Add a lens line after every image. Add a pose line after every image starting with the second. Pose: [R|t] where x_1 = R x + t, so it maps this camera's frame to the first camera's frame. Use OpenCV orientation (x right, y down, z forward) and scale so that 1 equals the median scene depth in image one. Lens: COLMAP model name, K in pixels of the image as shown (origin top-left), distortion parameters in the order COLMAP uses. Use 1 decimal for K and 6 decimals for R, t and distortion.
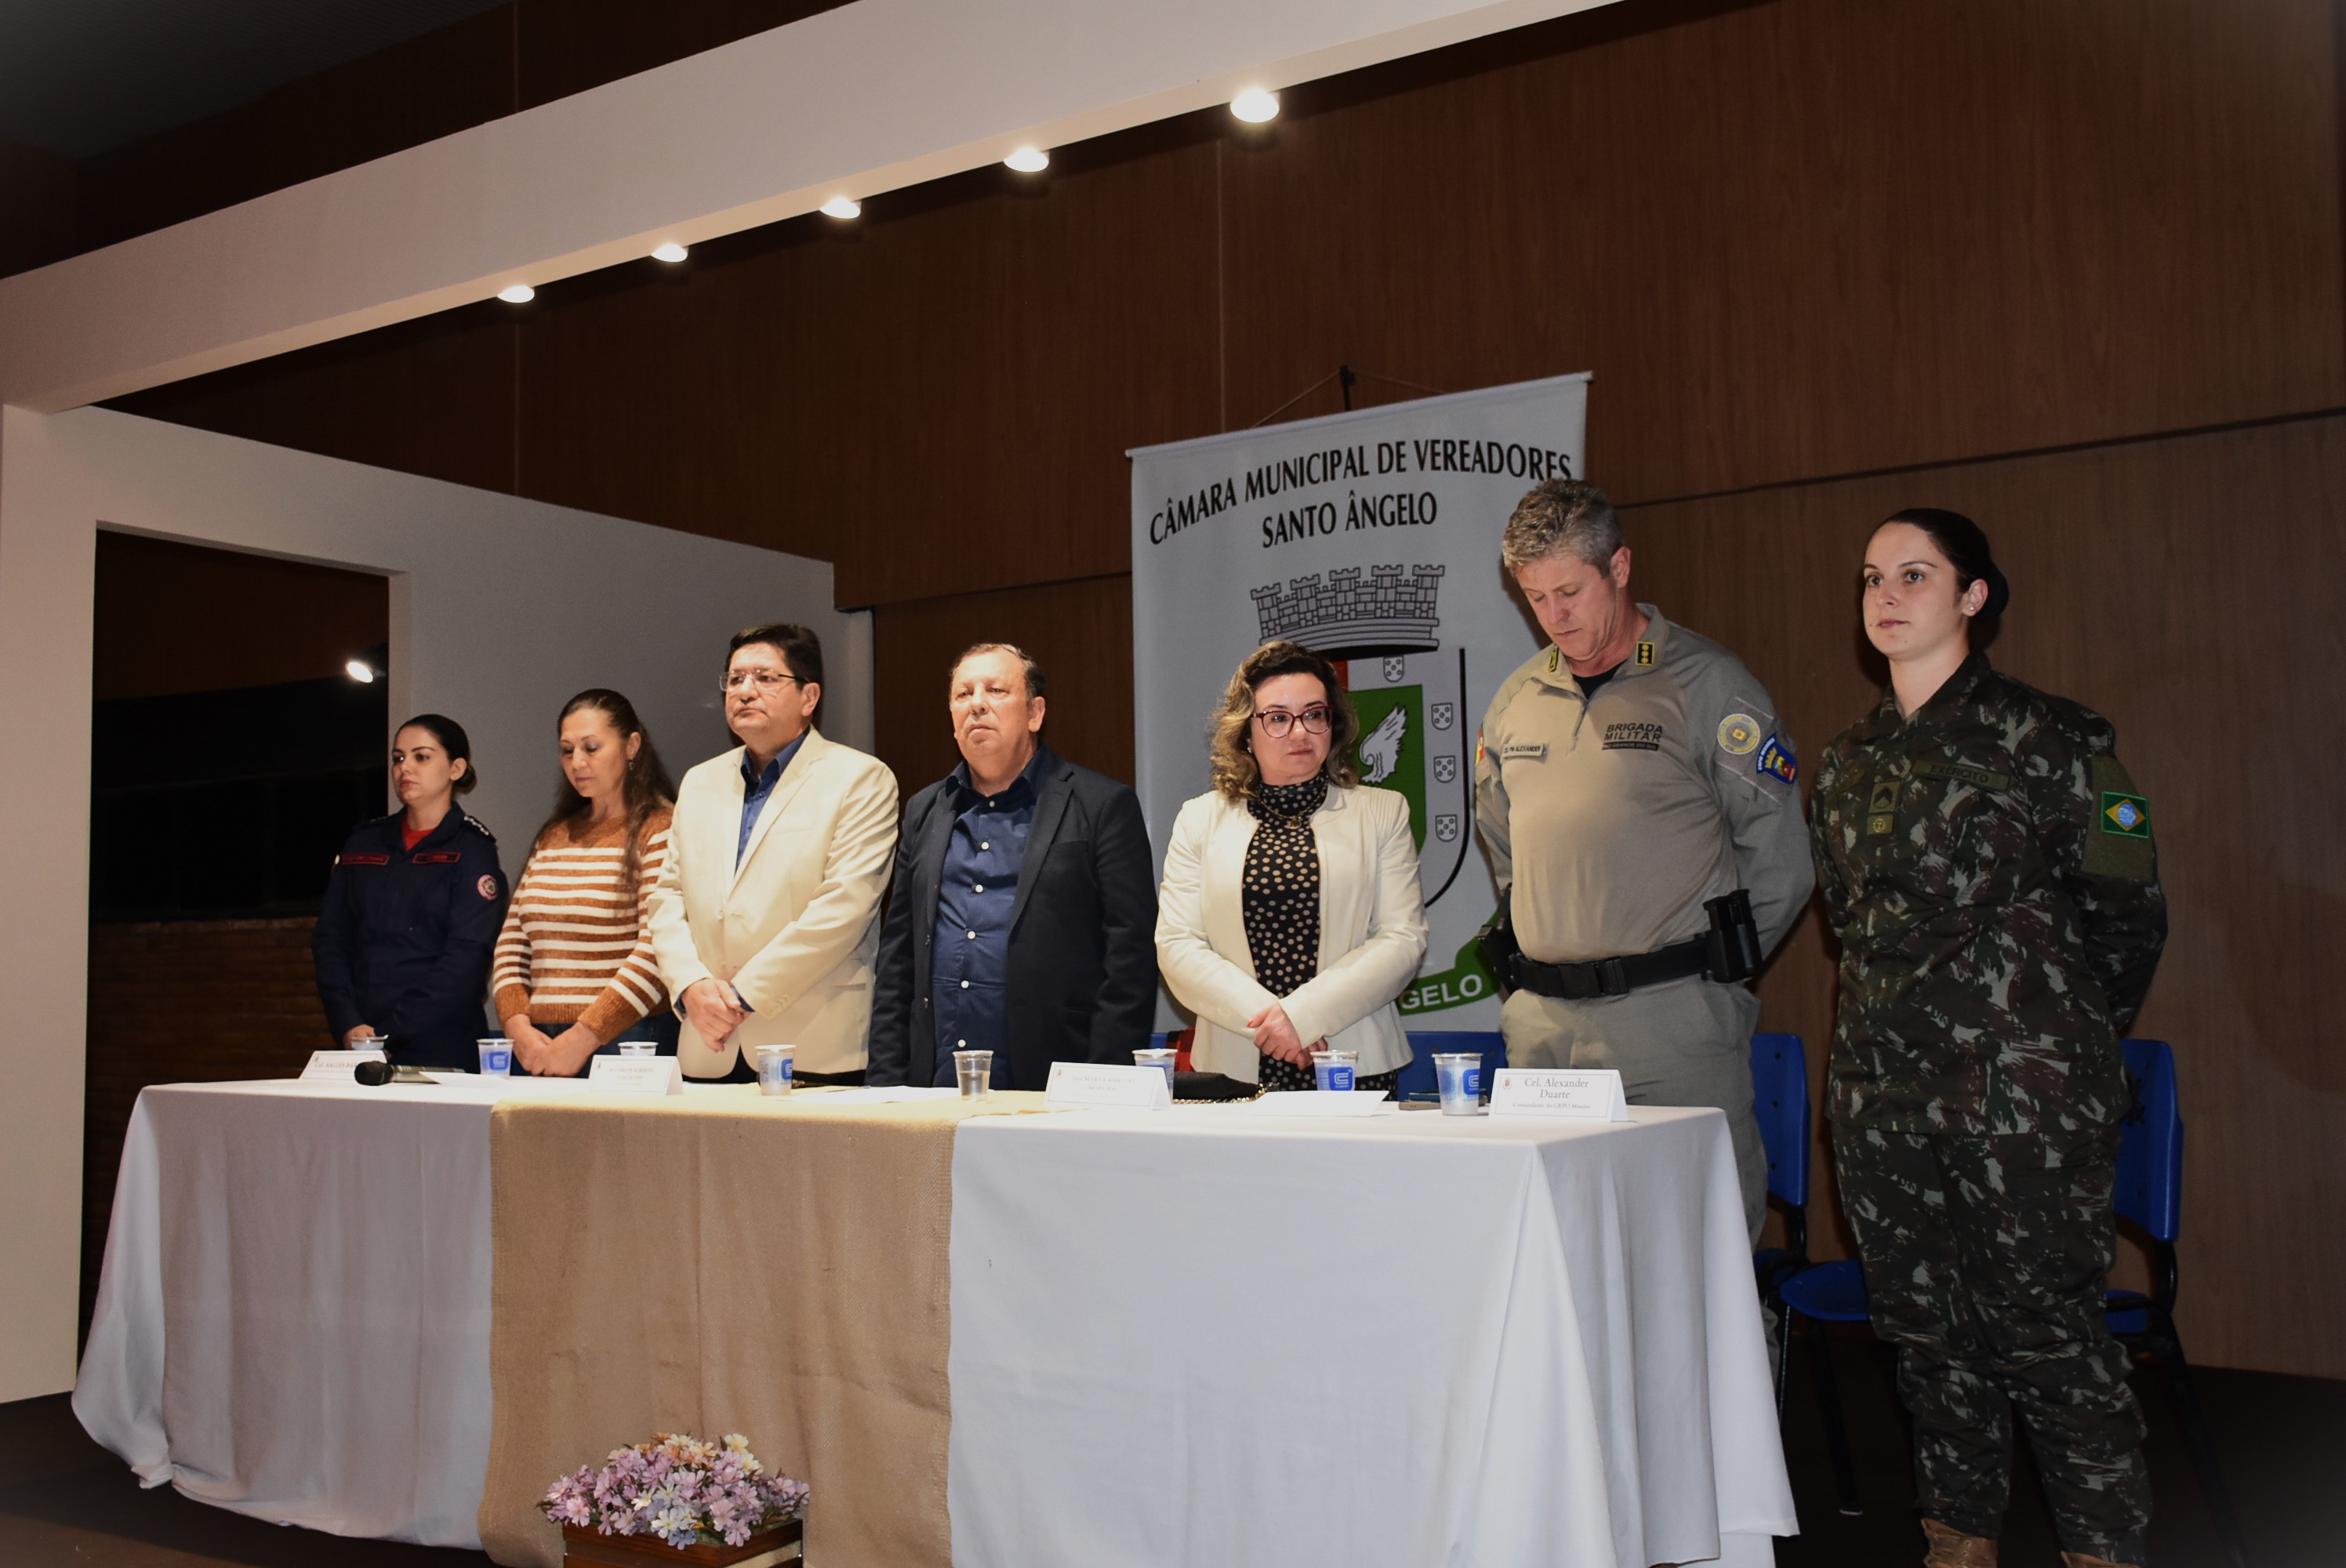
lens RADIAL K [[2242.9, 0, 1173.6], [0, 2242.9, 761.5], [0, 0, 1]] dist [-0.014302, 0.000000]
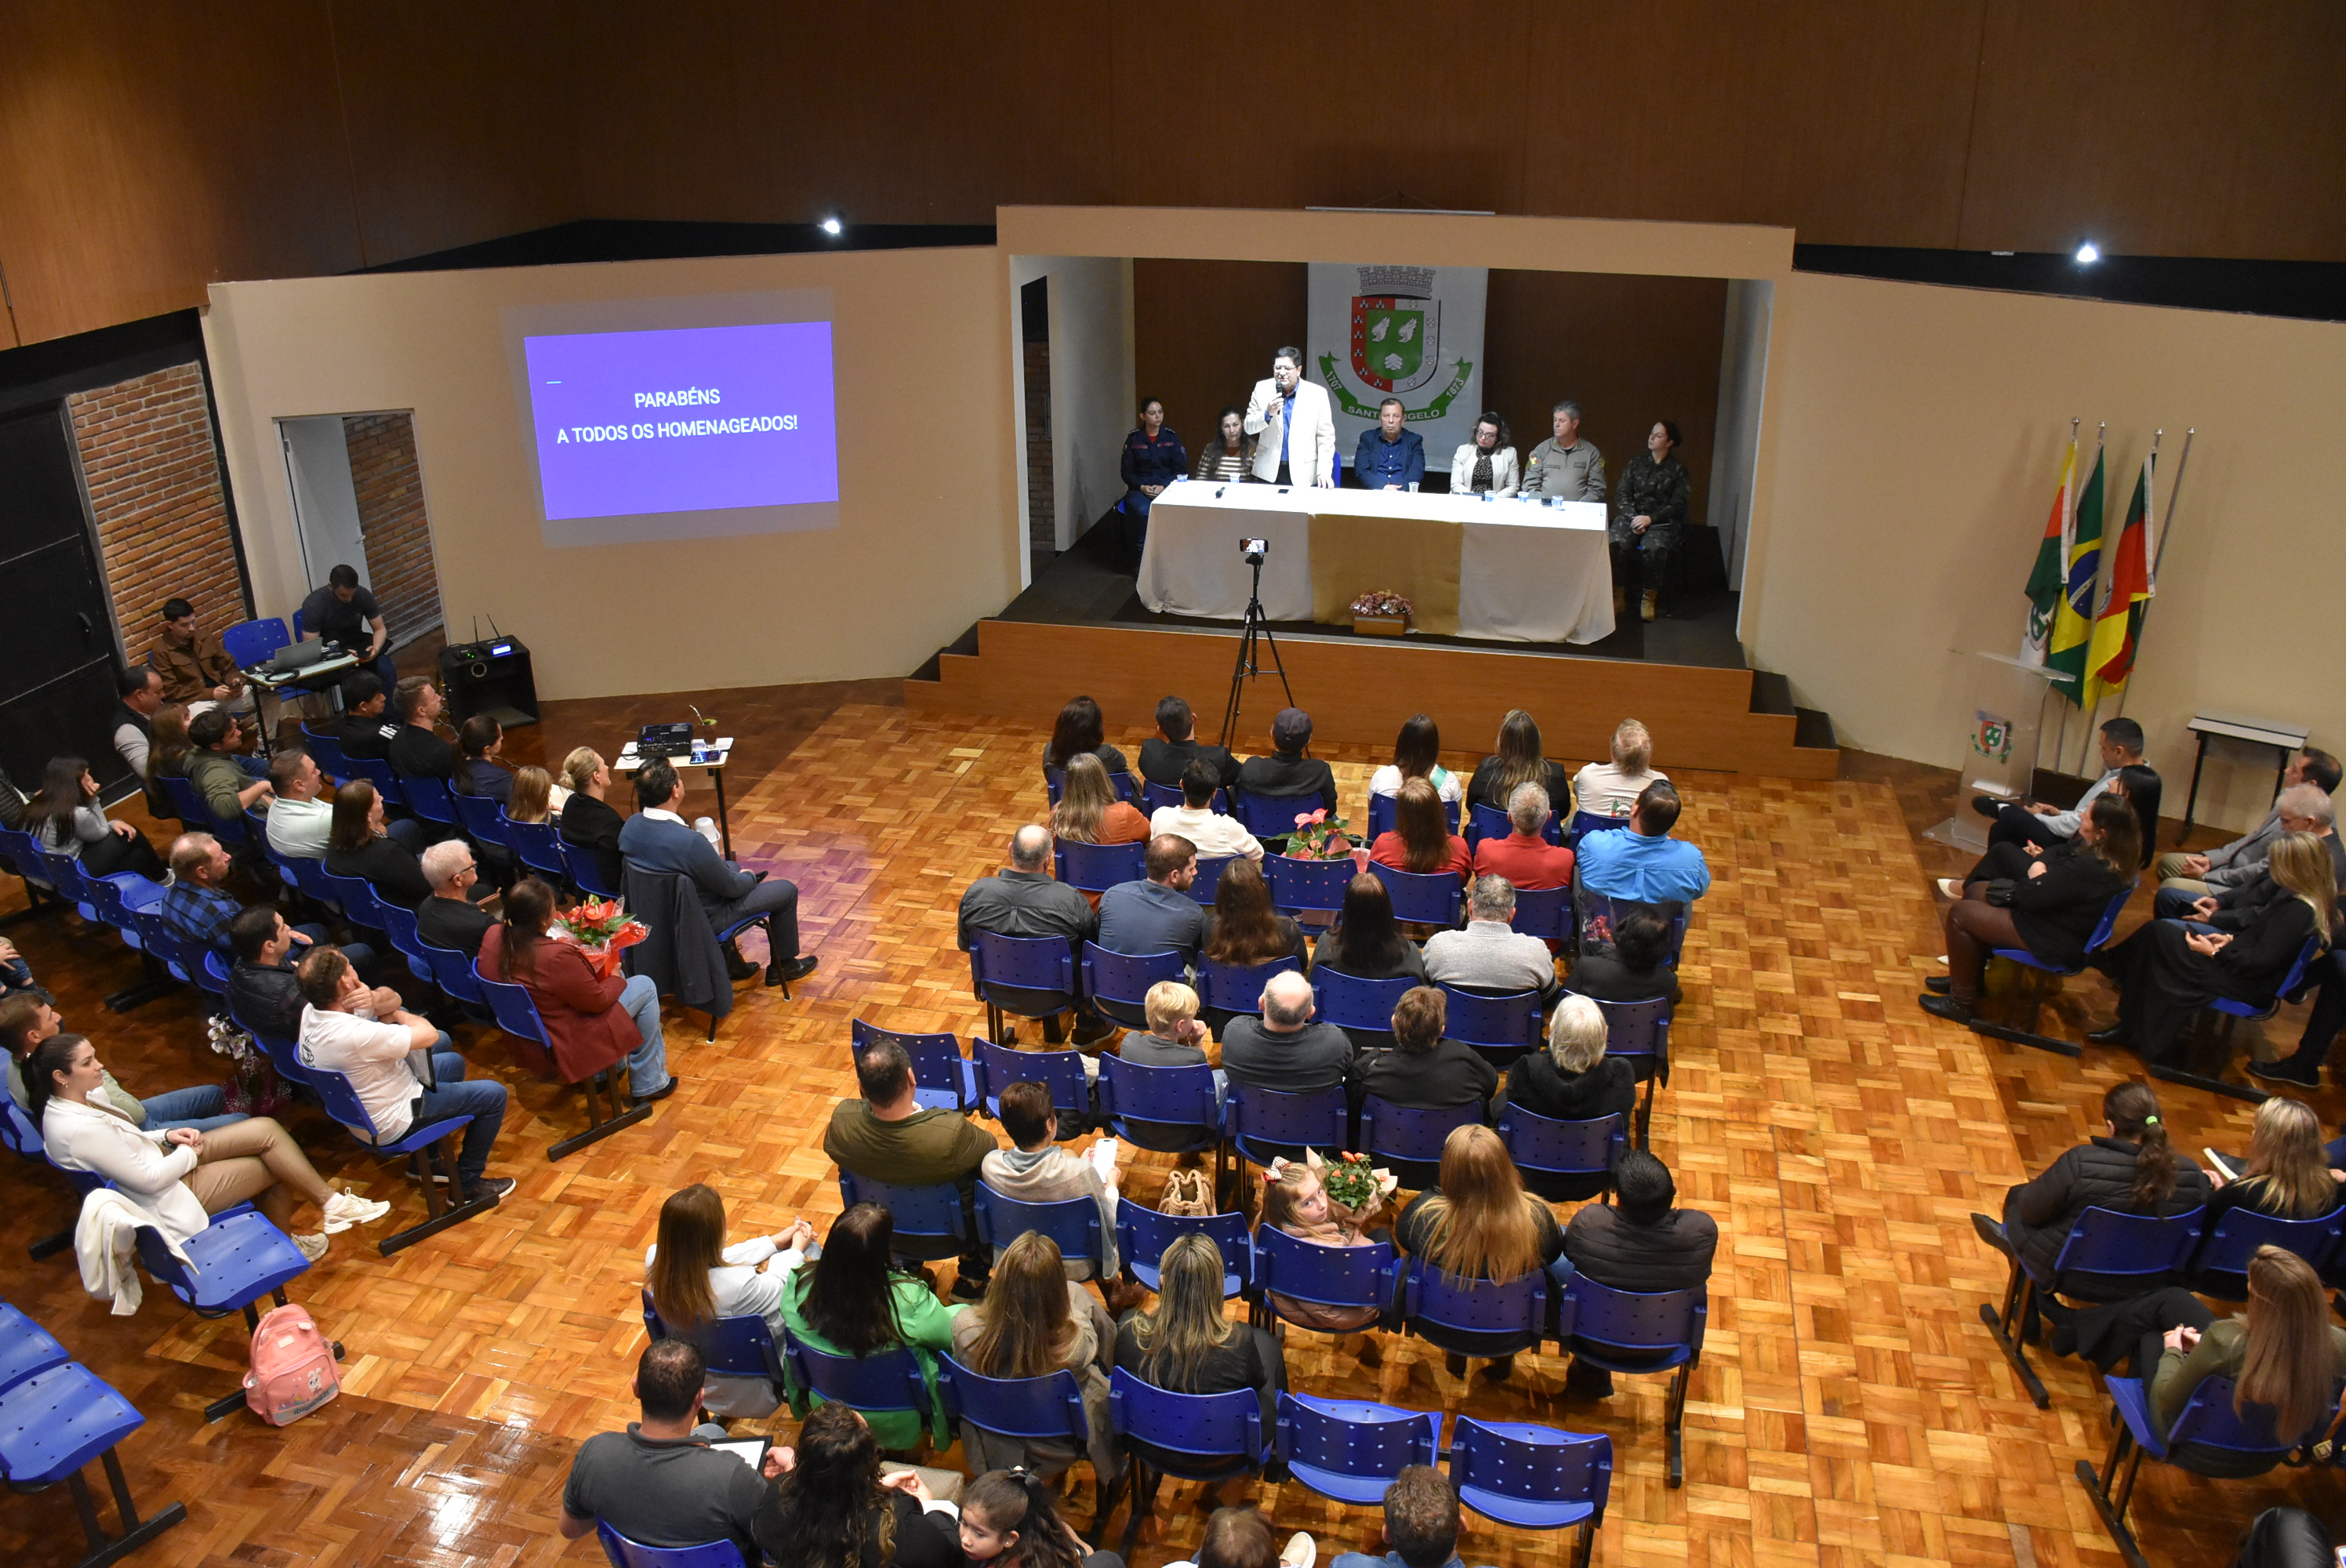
lens RADIAL K [[1886.0, 0, 1184.4], [0, 1886.0, 799.2], [0, 0, 1]] dist [-0.144191, 0.108911]
pose [[0.932081, -0.133048, 0.336931, -1.080444], [-0.041835, 0.884350, 0.464945, -0.586345], [-0.359825, -0.447463, 0.818720, -1.158453]]
